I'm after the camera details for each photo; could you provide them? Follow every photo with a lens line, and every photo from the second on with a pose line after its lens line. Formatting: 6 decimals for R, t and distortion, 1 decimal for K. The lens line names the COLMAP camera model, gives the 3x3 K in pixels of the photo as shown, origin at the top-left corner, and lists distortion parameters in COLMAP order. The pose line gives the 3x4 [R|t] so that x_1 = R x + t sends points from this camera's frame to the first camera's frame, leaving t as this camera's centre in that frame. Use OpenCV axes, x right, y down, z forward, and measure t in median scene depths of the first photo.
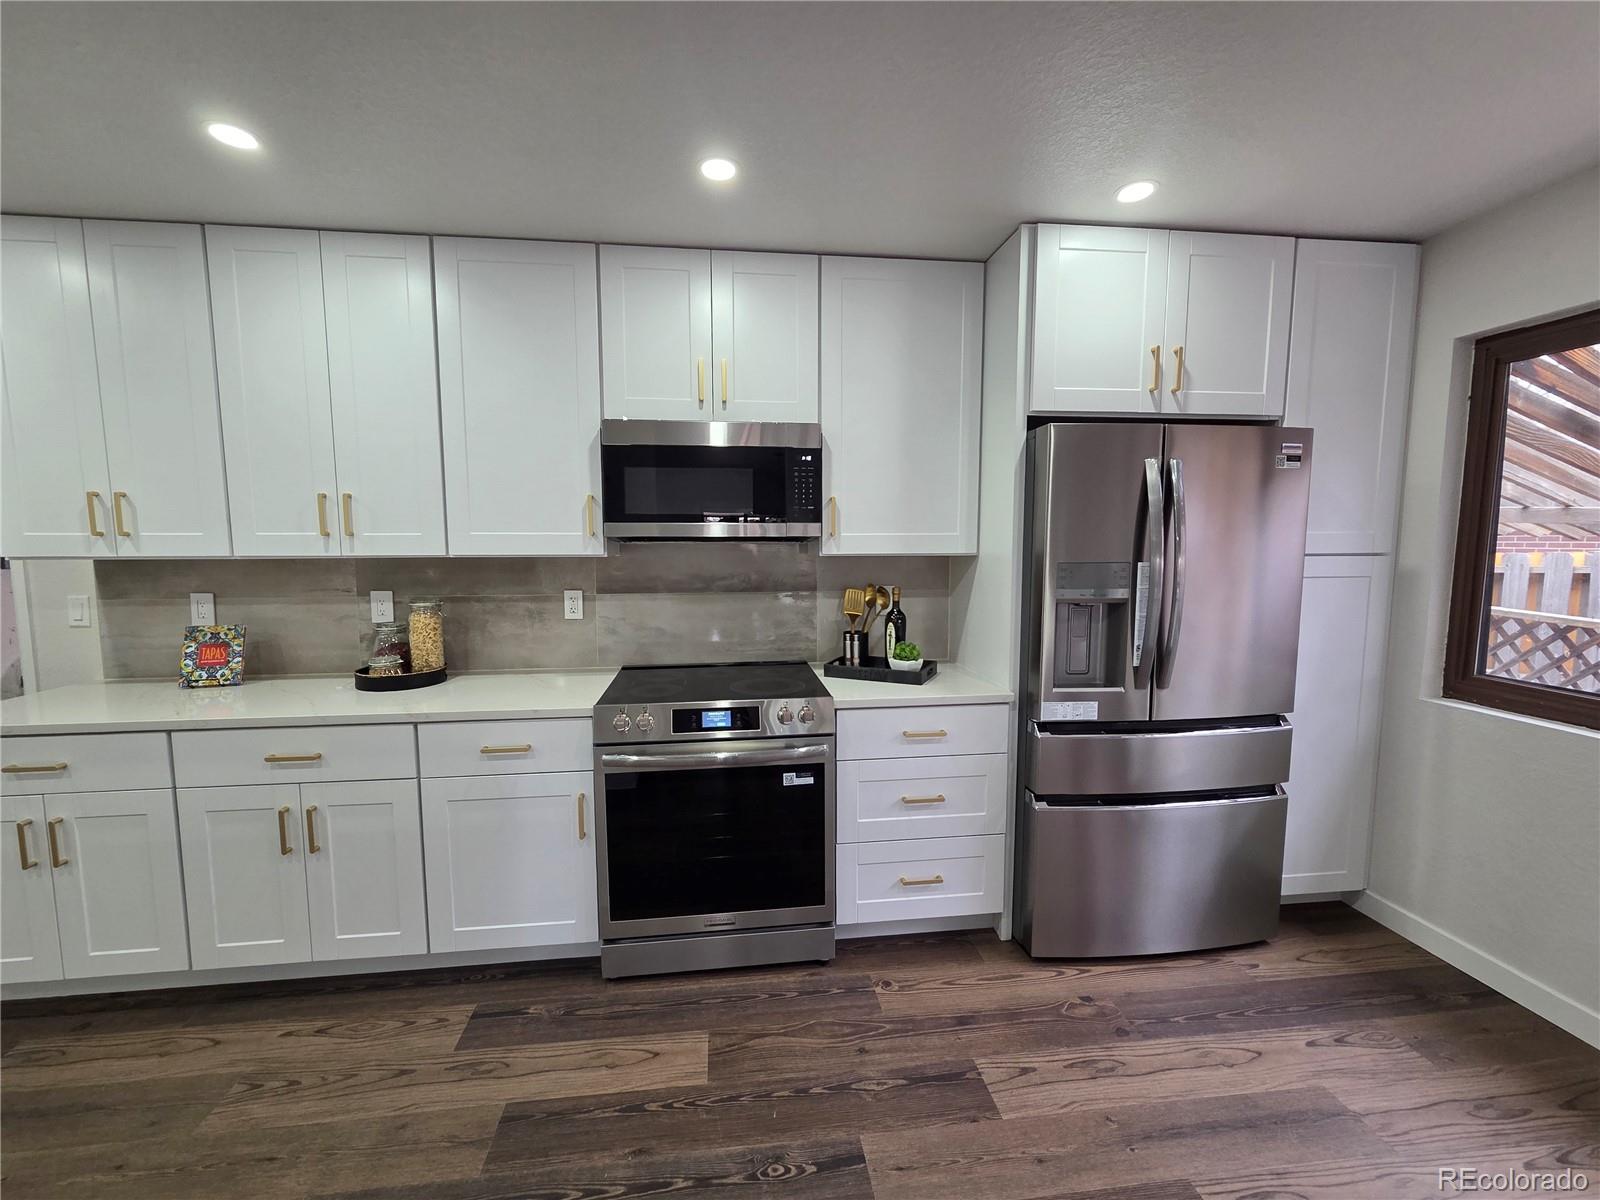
lens RADIAL K [[655.1, 0, 796.5], [0, 655.1, 601.5], [0, 0, 1]] dist [0.003404, -0.000844]
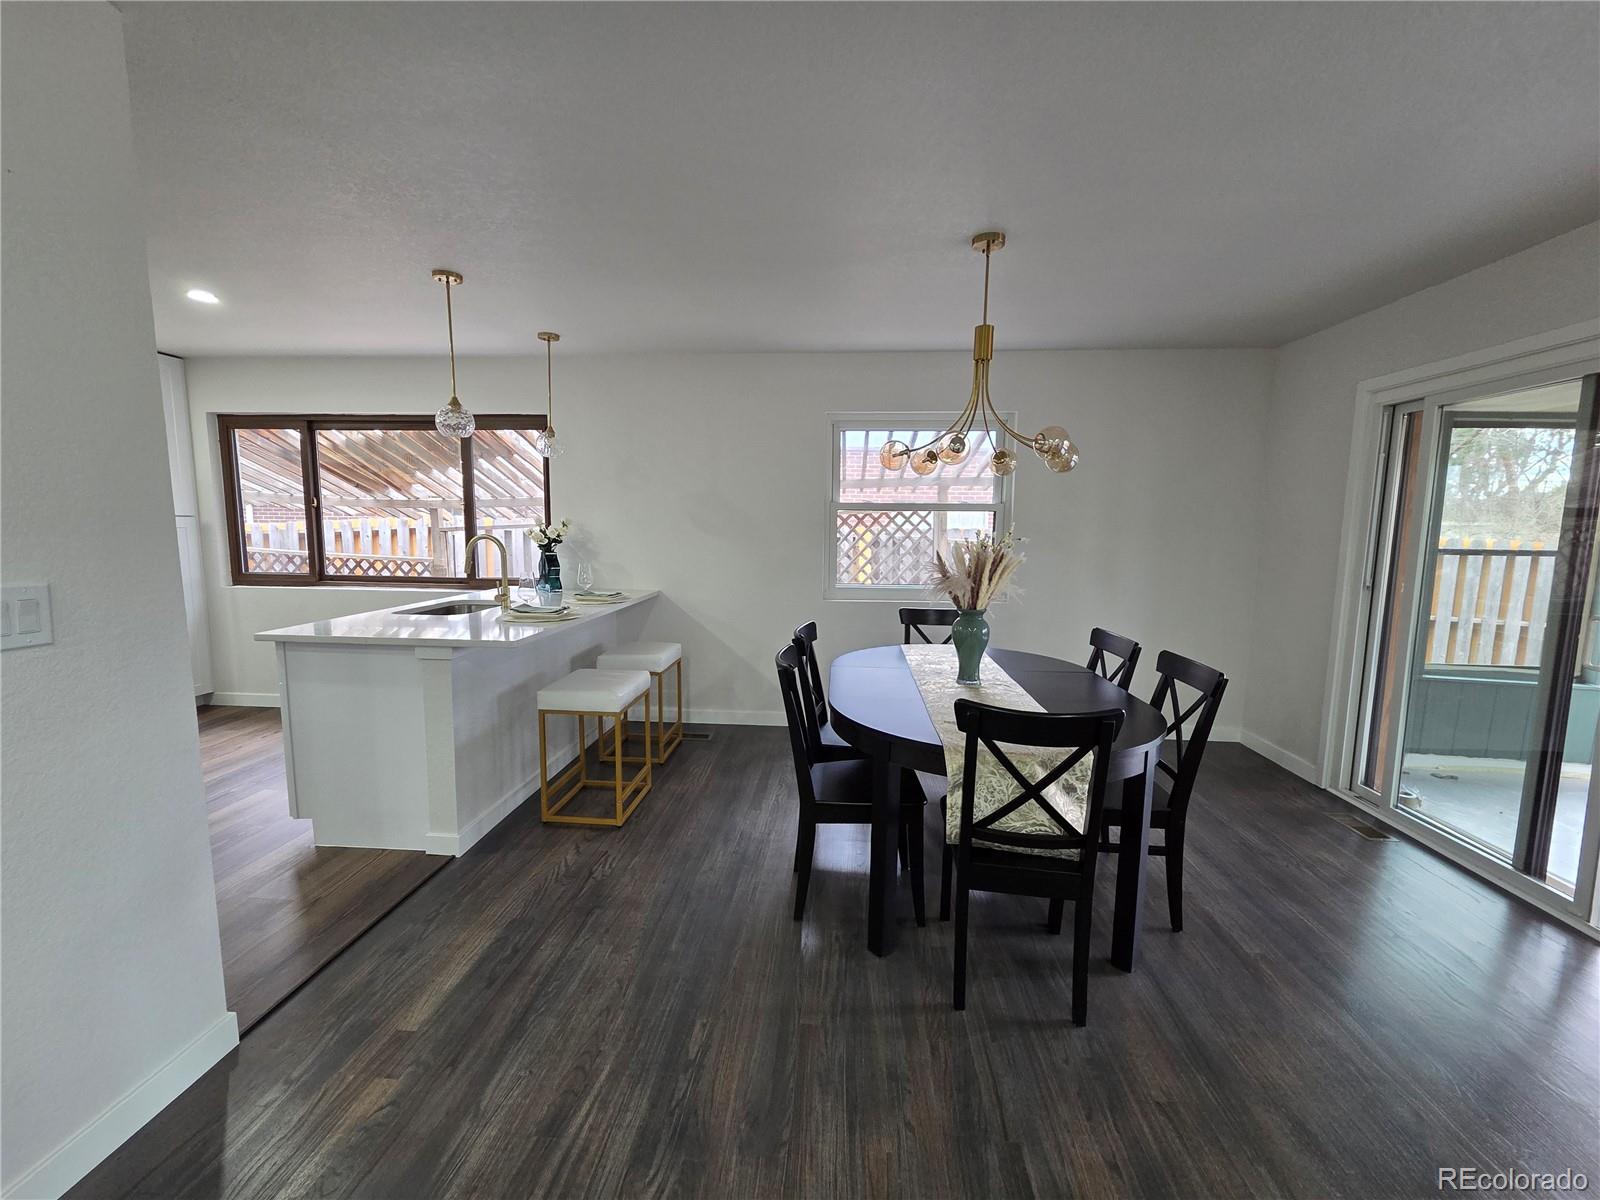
lens RADIAL K [[655.1, 0, 796.0], [0, 655.1, 598.7], [0, 0, 1]] dist [0.003404, -0.000844]
pose [[0.195908, -0.109426, 0.974498, -0.721127], [0.081181, 0.992153, 0.095088, 0.140629], [-0.977256, 0.060482, 0.203254, -1.206976]]
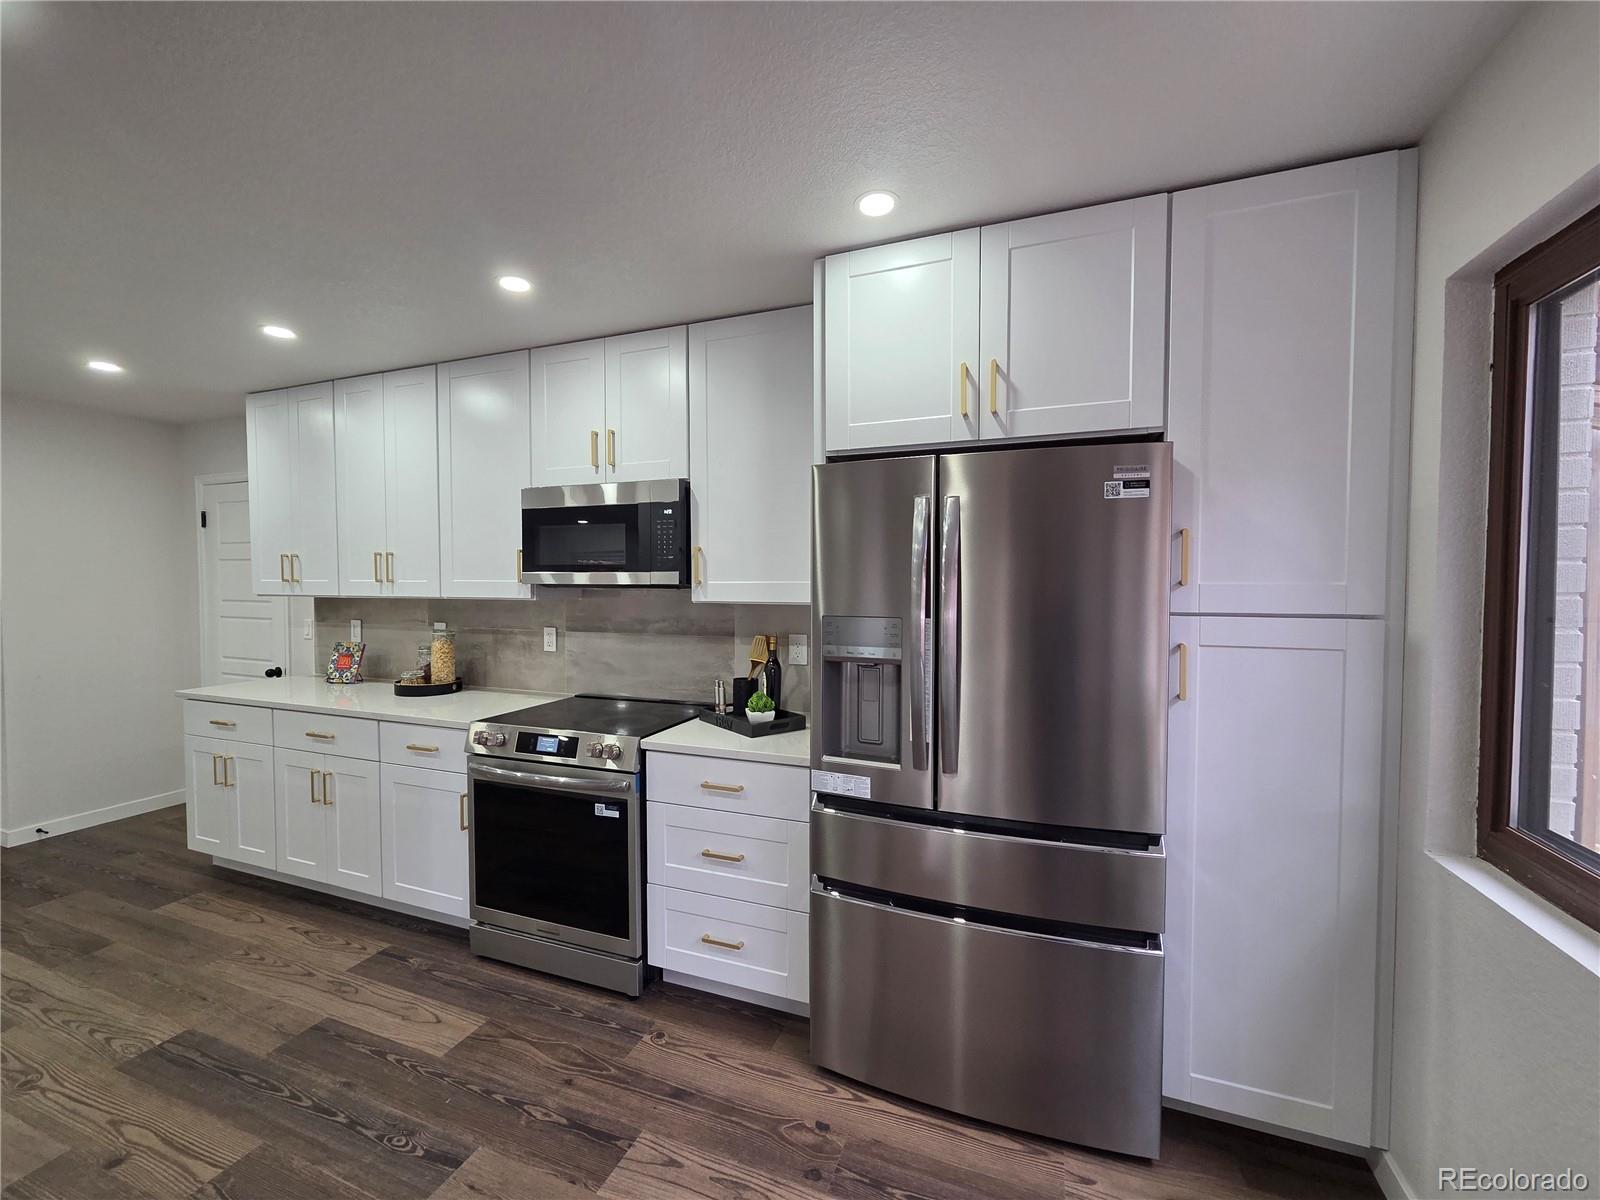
lens RADIAL K [[655.1, 0, 792.4], [0, 655.1, 603.0], [0, 0, 1]] dist [0.003404, -0.000844]
pose [[0.883818, 0.019083, -0.467441, 0.739584], [-0.048380, 0.997539, -0.050752, -0.026857], [0.465322, 0.067470, 0.882566, 0.169462]]
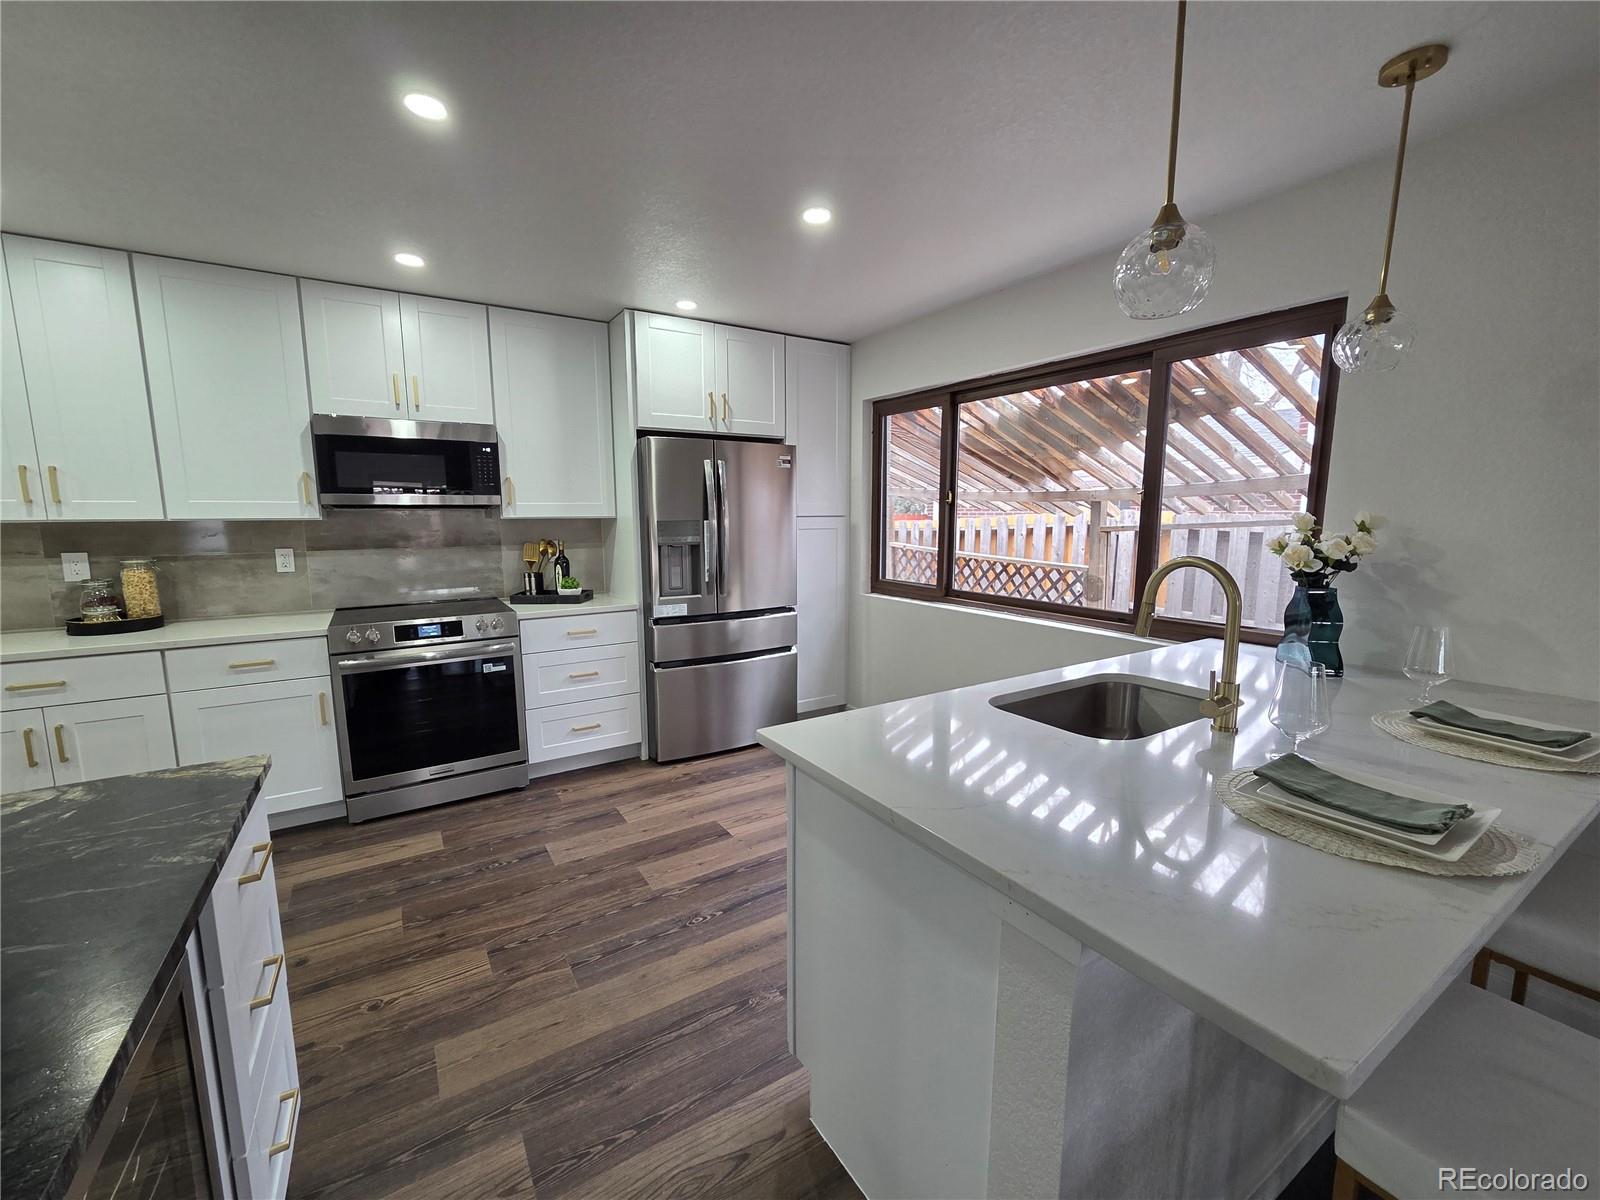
lens RADIAL K [[655.1, 0, 794.6], [0, 655.1, 605.2], [0, 0, 1]] dist [0.003404, -0.000844]
pose [[0.904533, -0.060919, 0.422029, -0.000832], [0.041432, 0.997615, 0.055204, 0.072376], [-0.424386, -0.032448, 0.904900, -0.622685]]
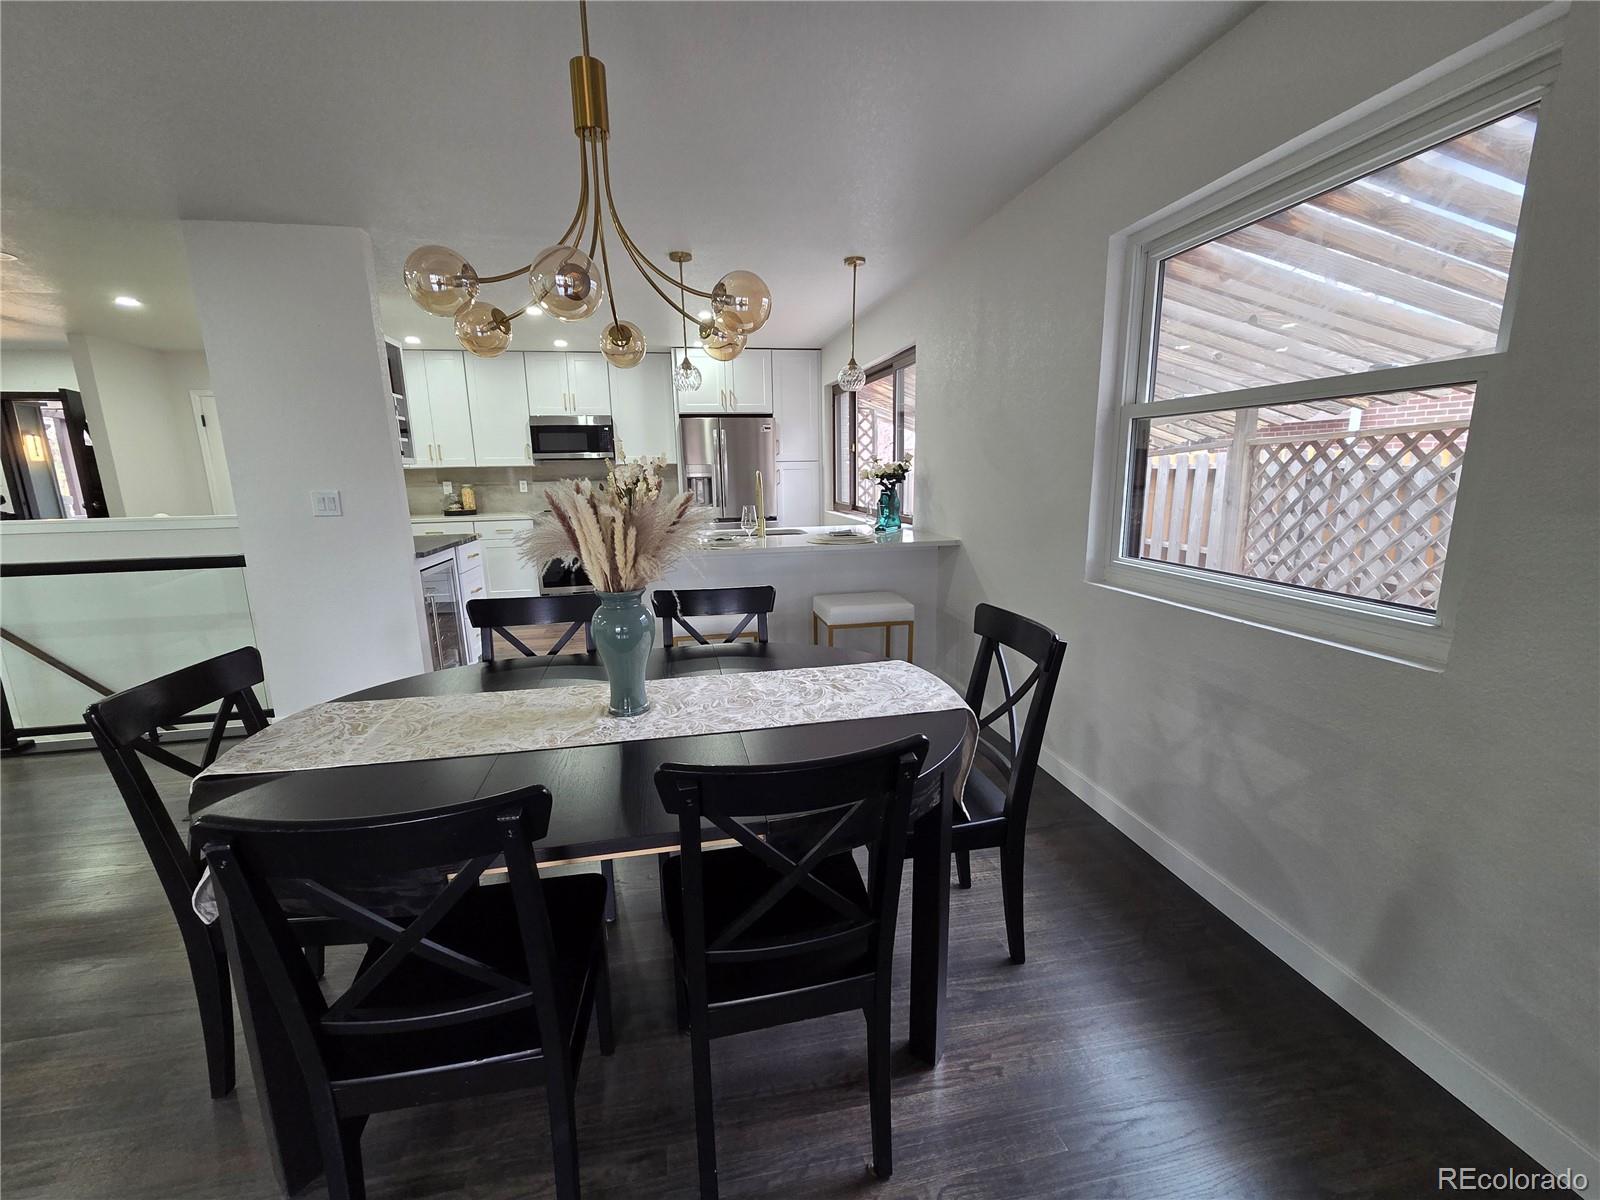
lens RADIAL K [[655.1, 0, 793.8], [0, 655.1, 606.6], [0, 0, 1]] dist [0.003404, -0.000844]
pose [[0.997290, -0.029172, 0.067539, 0.630477], [0.021245, 0.993109, 0.115254, 0.237610], [-0.070436, -0.113507, 0.991037, -1.993889]]
